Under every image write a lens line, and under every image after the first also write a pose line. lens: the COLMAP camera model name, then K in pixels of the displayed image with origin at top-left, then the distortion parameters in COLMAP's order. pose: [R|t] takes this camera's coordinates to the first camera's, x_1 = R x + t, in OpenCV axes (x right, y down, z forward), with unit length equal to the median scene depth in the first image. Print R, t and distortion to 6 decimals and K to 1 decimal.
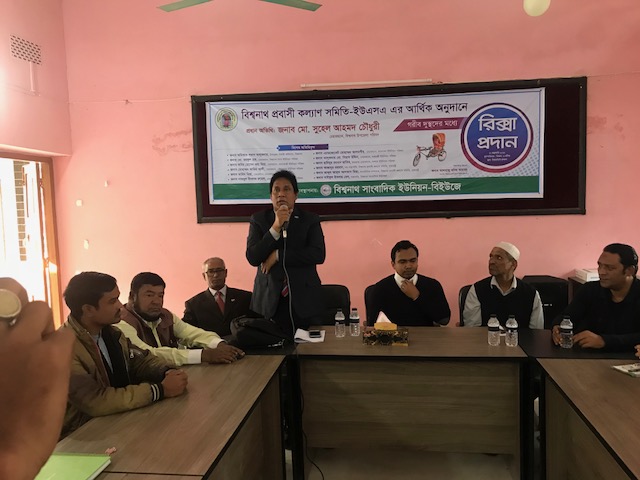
lens RADIAL K [[523.3, 0, 319.4], [0, 523.3, 240.8], [0, 0, 1]] dist [0.005670, -0.010361]
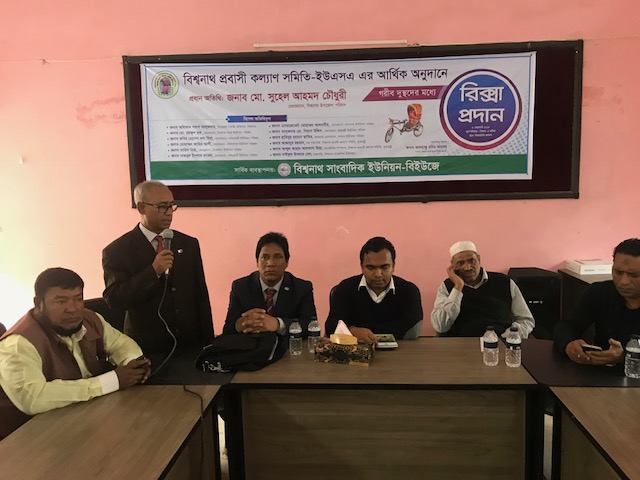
lens RADIAL K [[523.3, 0, 321.3], [0, 523.3, 241.2], [0, 0, 1]] dist [0.005670, -0.010361]
pose [[0.997890, -0.003651, 0.064822, 0.017747], [0.001584, 0.999489, 0.031918, -0.007036], [-0.064905, -0.031748, 0.997386, 0.141694]]
